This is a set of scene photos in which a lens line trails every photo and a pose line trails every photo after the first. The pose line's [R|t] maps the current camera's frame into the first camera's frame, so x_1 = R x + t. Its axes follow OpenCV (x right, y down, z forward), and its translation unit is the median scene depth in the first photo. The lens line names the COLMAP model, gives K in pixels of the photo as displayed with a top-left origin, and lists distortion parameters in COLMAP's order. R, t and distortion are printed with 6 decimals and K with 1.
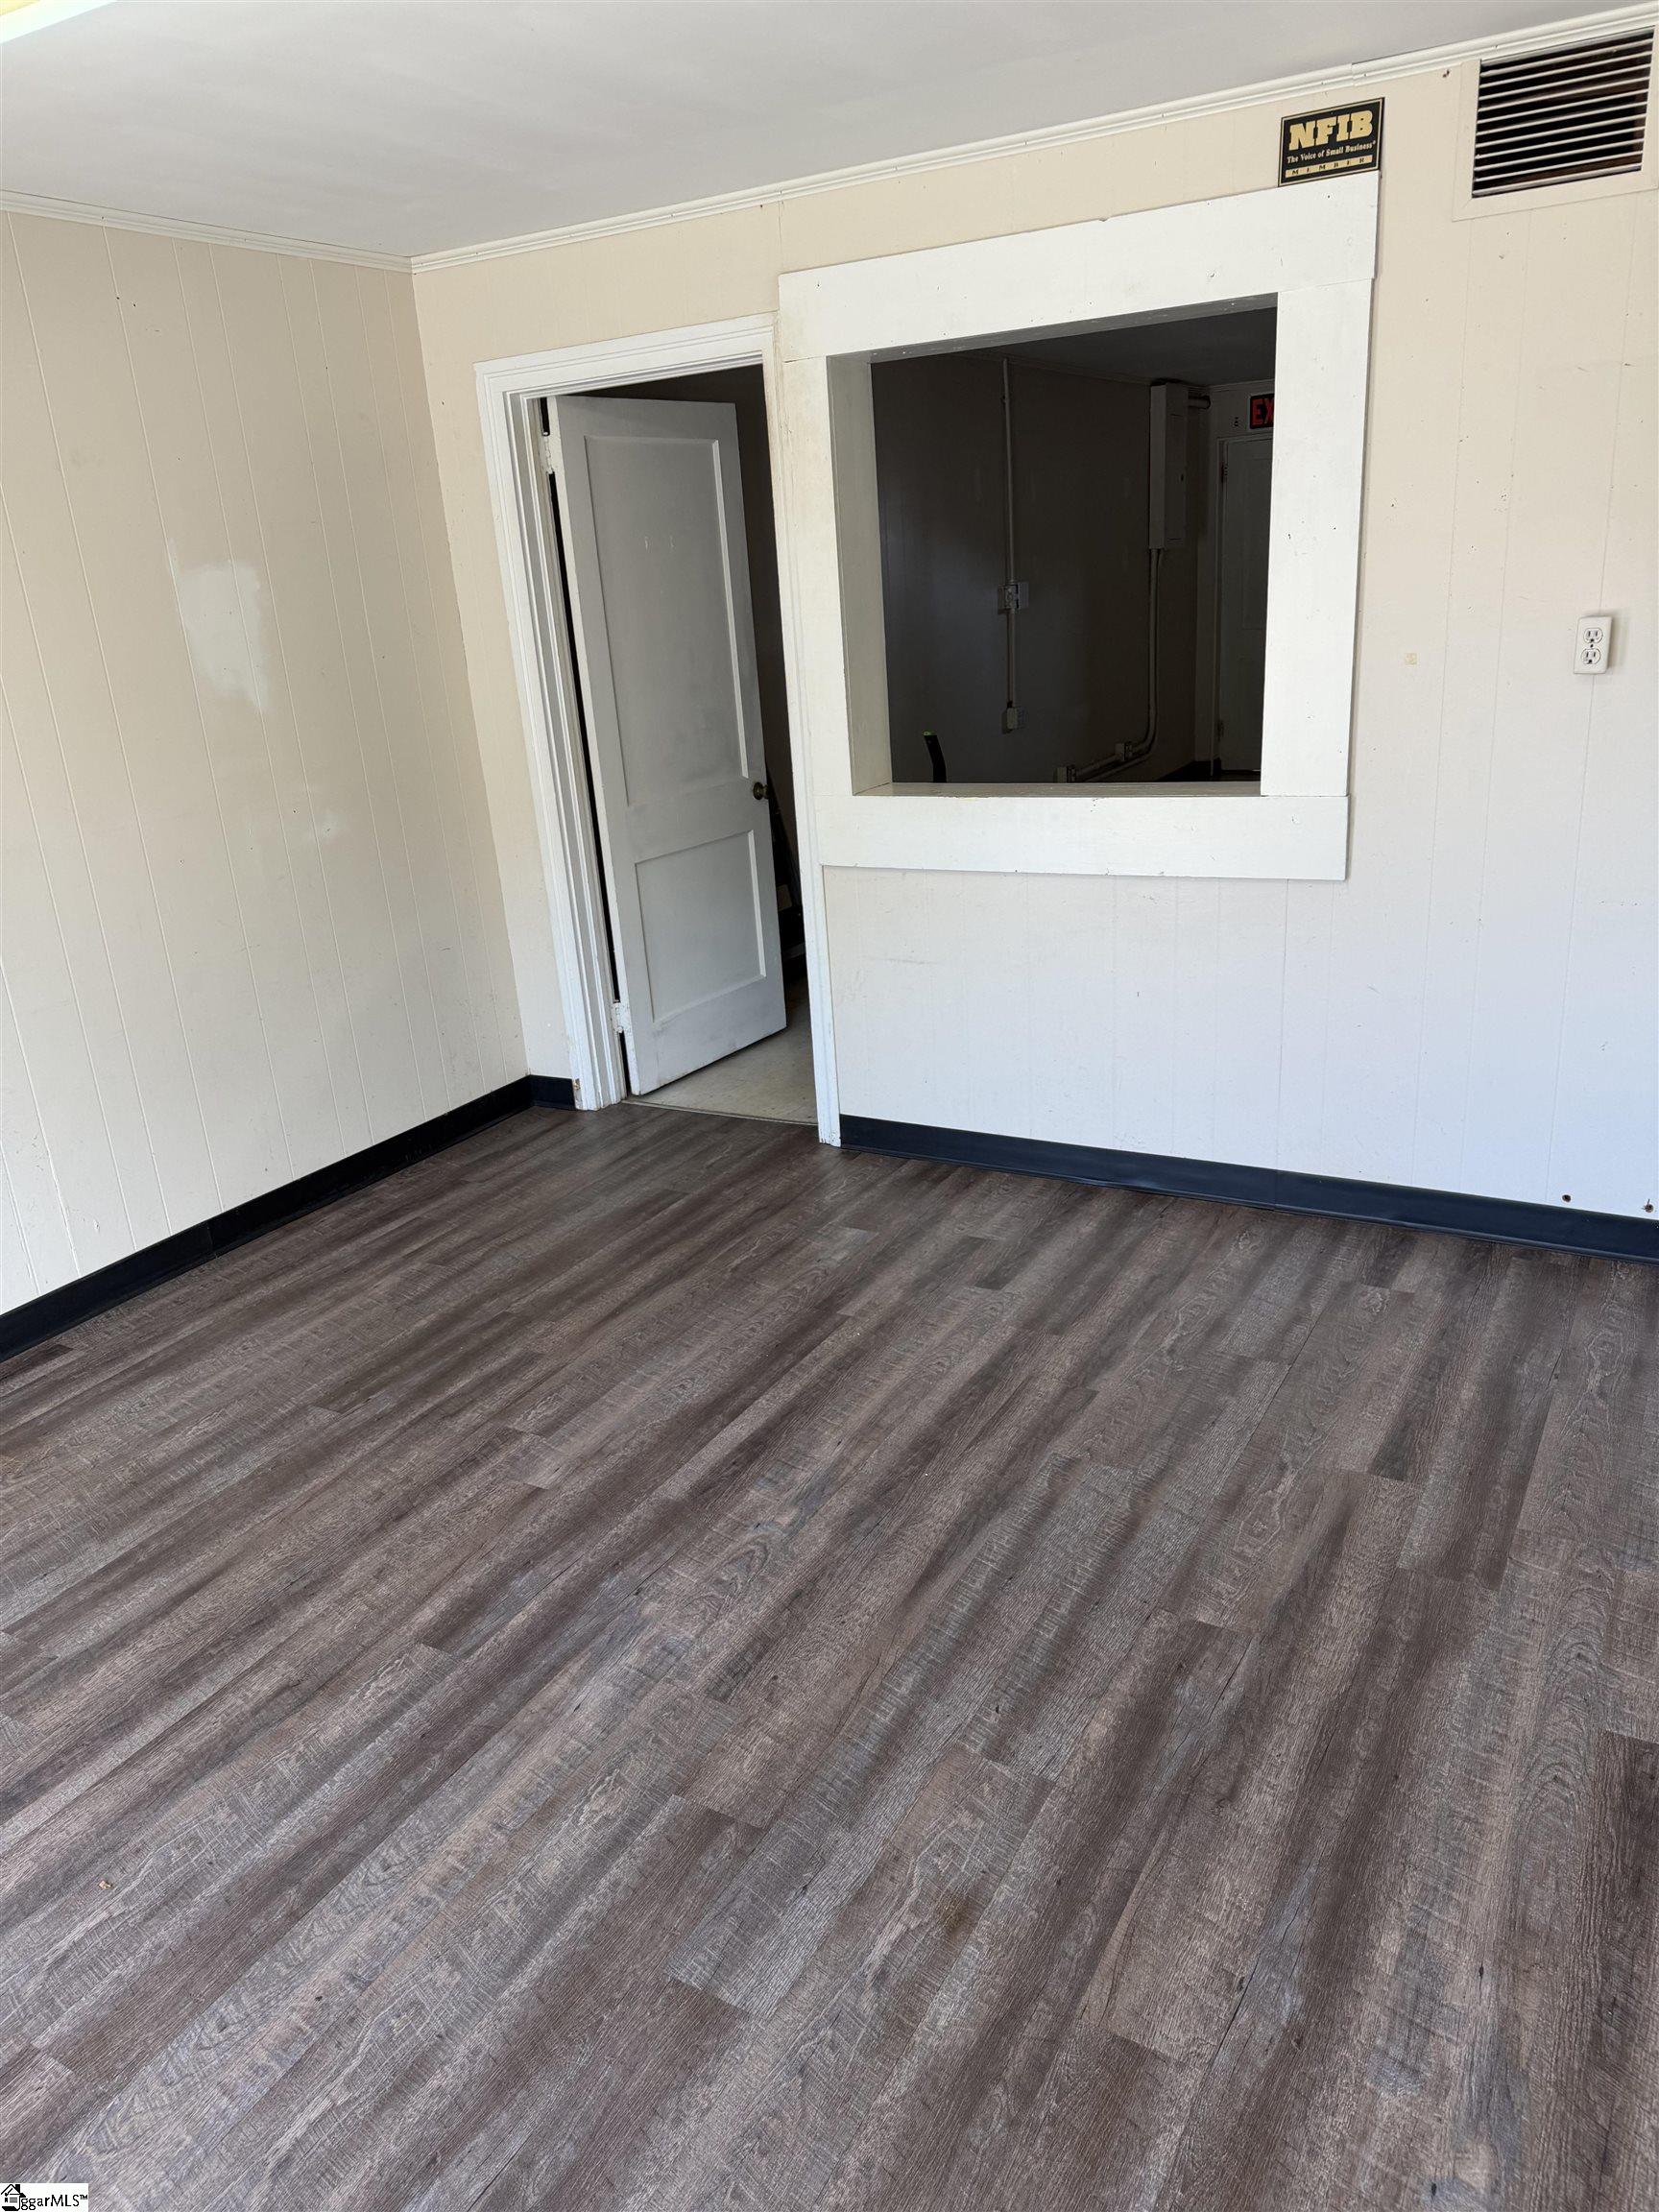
lens RADIAL K [[1576.7, 0, 893.2], [0, 1576.7, 1116.3], [0, 0, 1]] dist [0.073947, -0.074275]
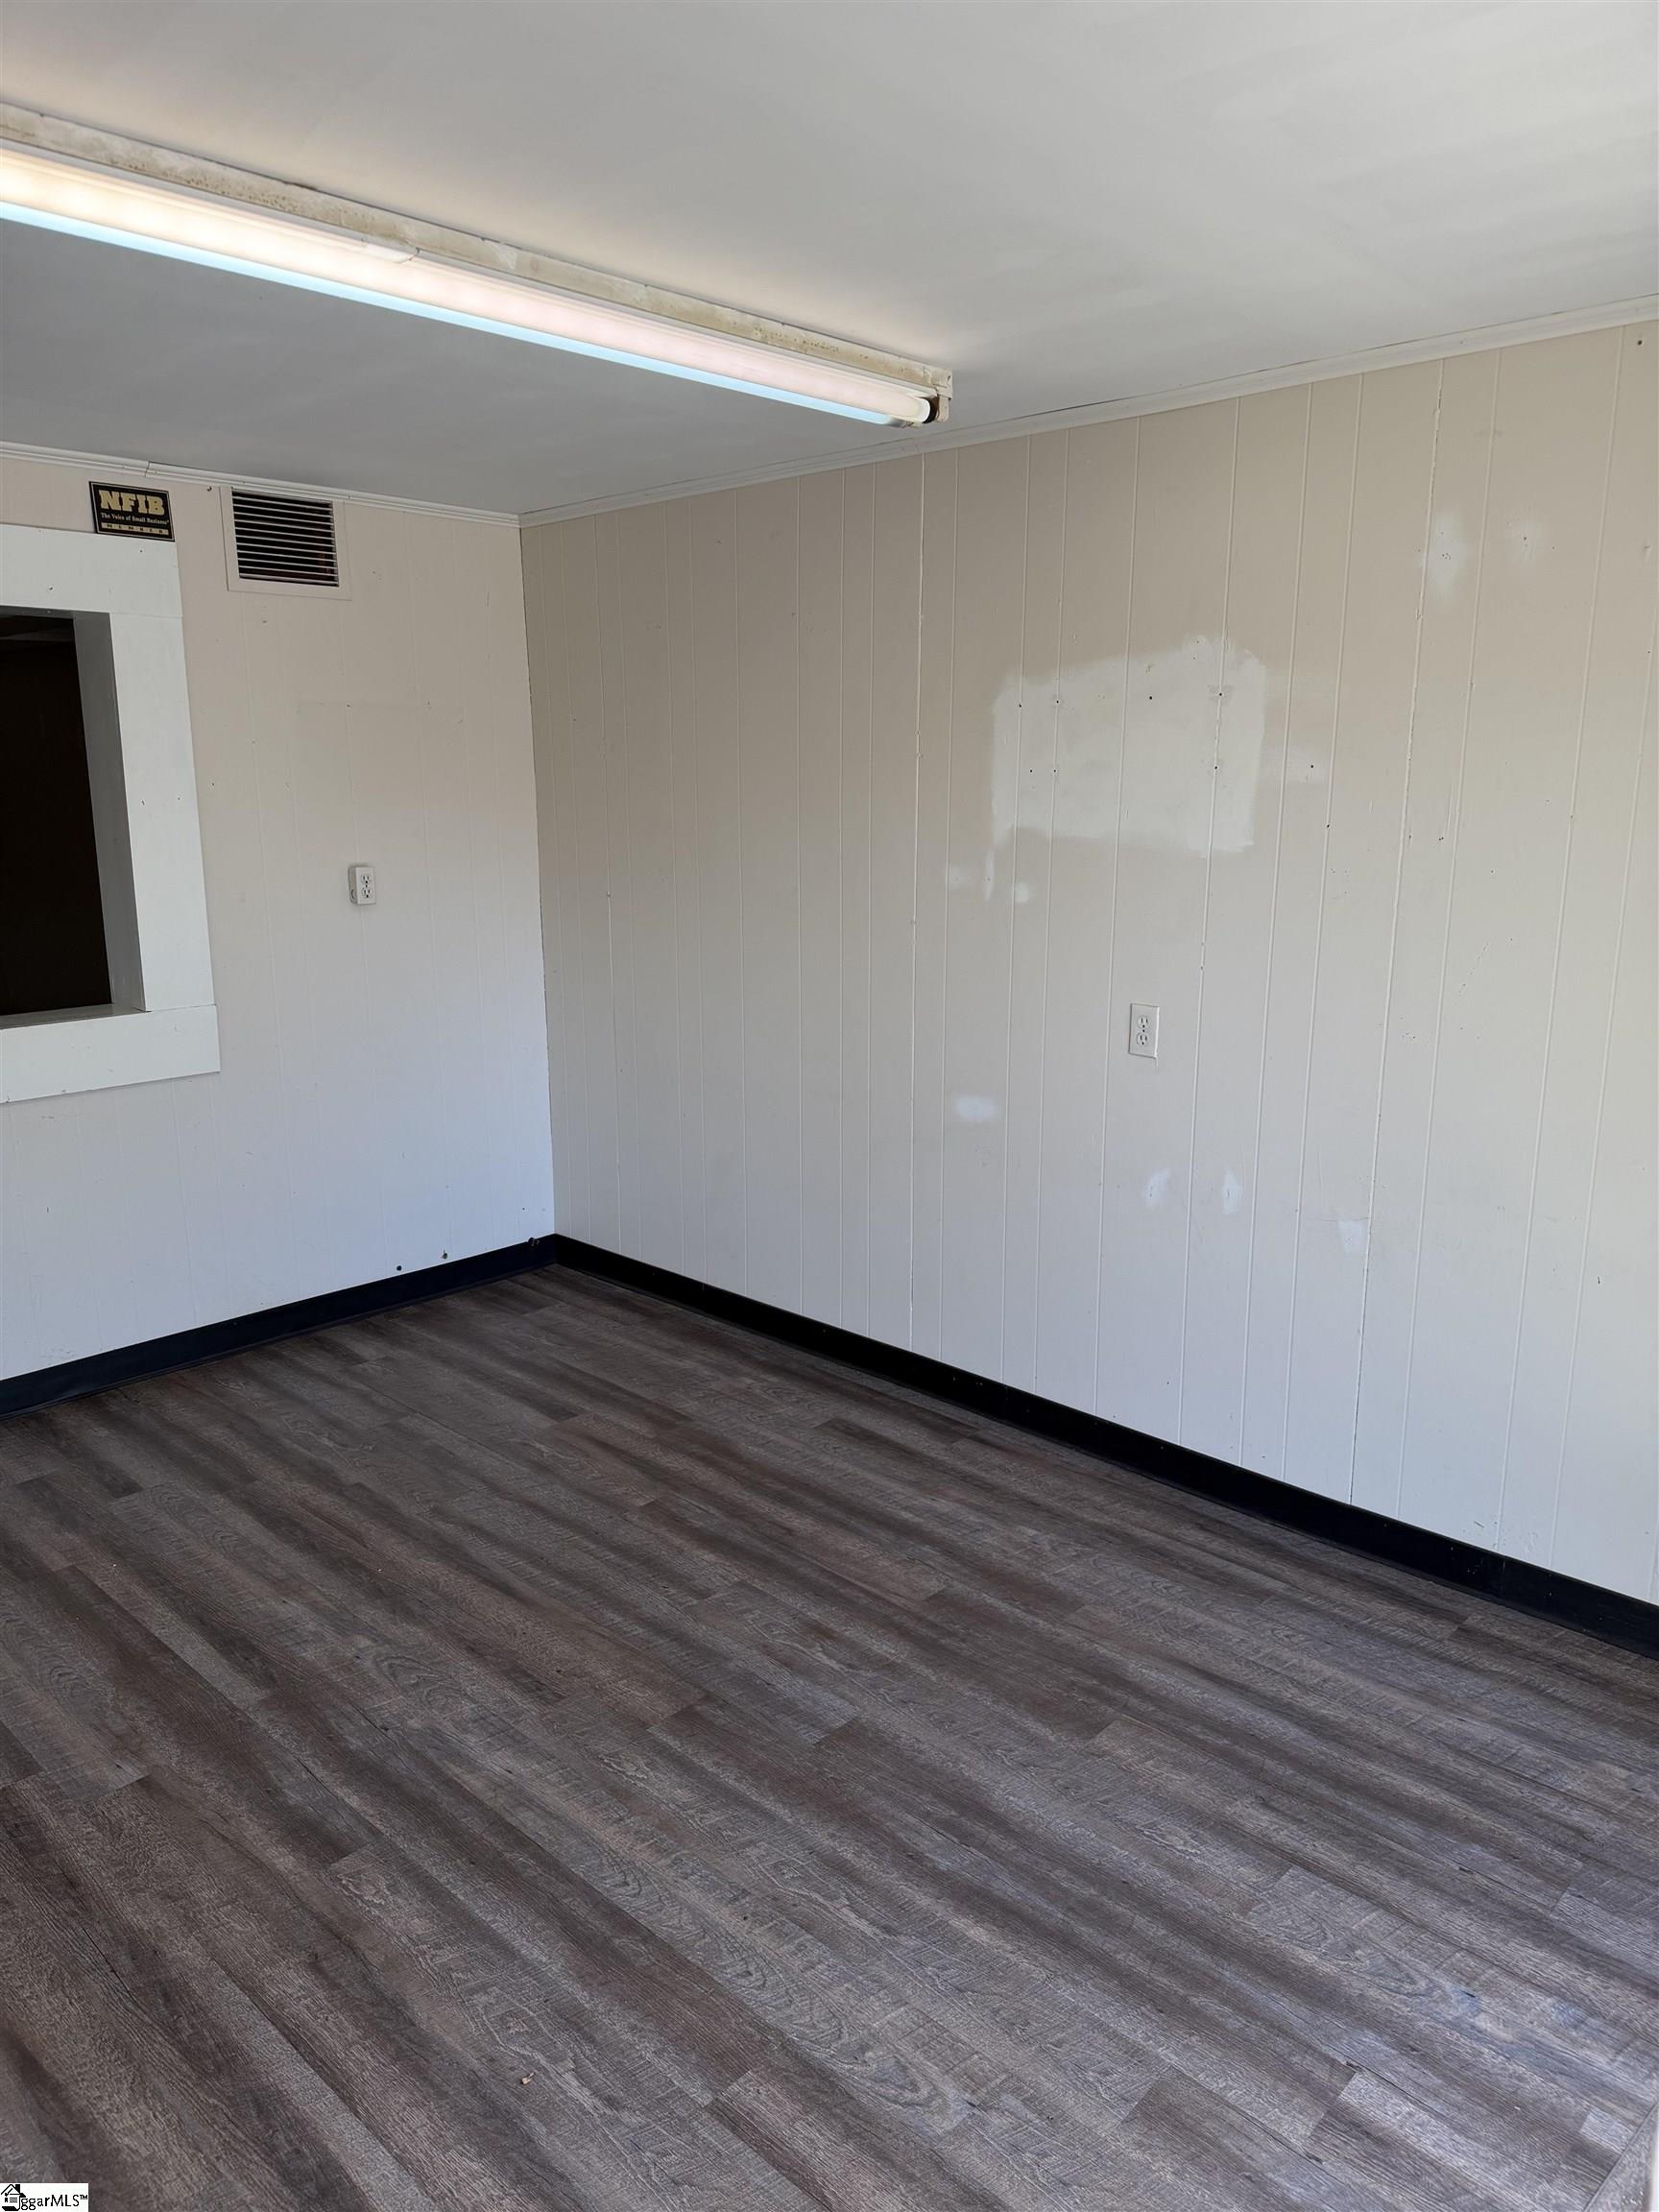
lens RADIAL K [[1517.4, 0, 829.5], [0, 1517.4, 1106.0], [0, 0, 1]] dist [0.137106, -0.128148]
pose [[0.249799, -0.146359, 0.957173, -0.984595], [0.316966, 0.946409, 0.061993, -0.061592], [-0.914950, 0.287905, 0.282803, 0.305322]]
